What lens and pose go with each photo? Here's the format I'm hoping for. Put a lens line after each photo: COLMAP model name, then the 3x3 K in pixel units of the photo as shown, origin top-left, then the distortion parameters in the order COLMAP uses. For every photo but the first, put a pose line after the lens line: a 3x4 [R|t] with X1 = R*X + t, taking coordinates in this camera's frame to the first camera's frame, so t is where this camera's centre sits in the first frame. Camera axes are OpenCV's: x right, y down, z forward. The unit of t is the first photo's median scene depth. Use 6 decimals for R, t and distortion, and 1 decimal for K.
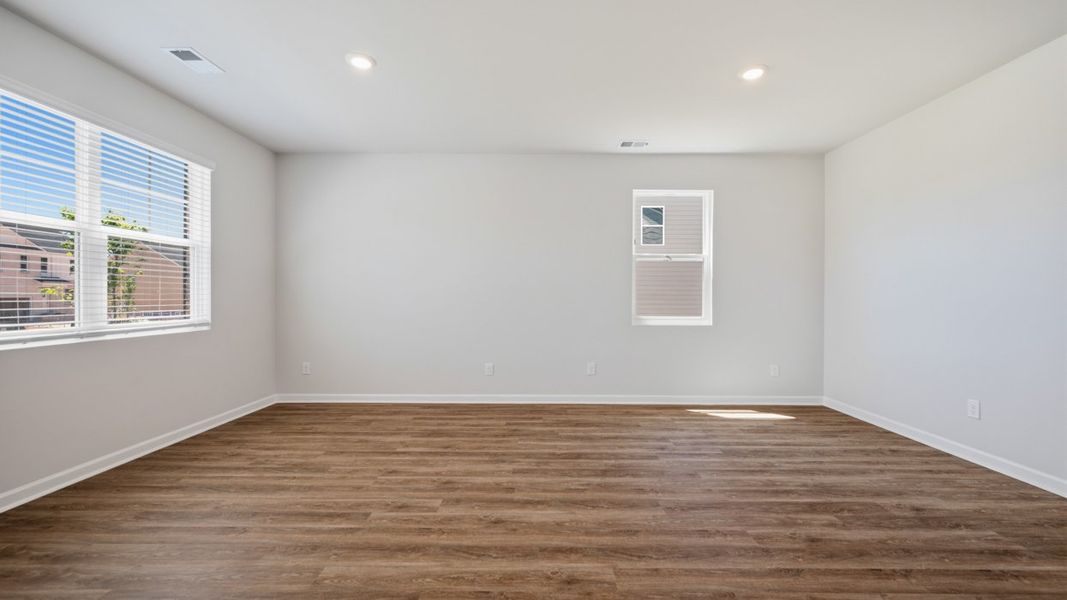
lens RADIAL K [[431.6, 0, 529.6], [0, 431.6, 297.3], [0, 0, 1]] dist [0.000792, -0.000230]
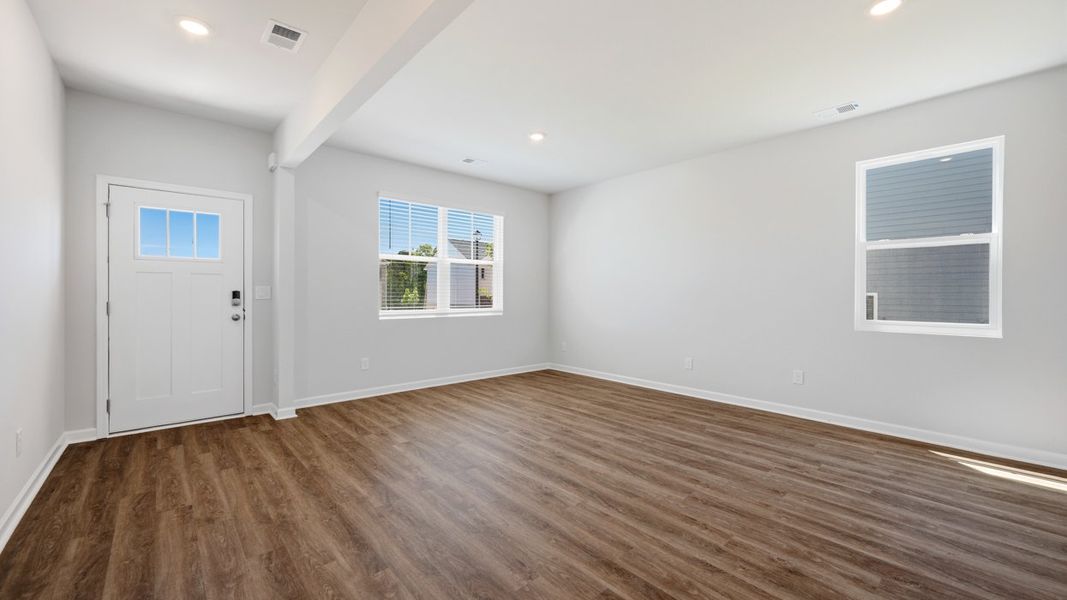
lens RADIAL K [[431.6, 0, 526.1], [0, 431.6, 297.1], [0, 0, 1]] dist [0.000792, -0.000230]
pose [[0.649615, 0.003458, -0.760255, 0.692668], [-0.003634, 0.999992, 0.001444, 0.004616], [0.760255, 0.001824, 0.649623, 0.013581]]
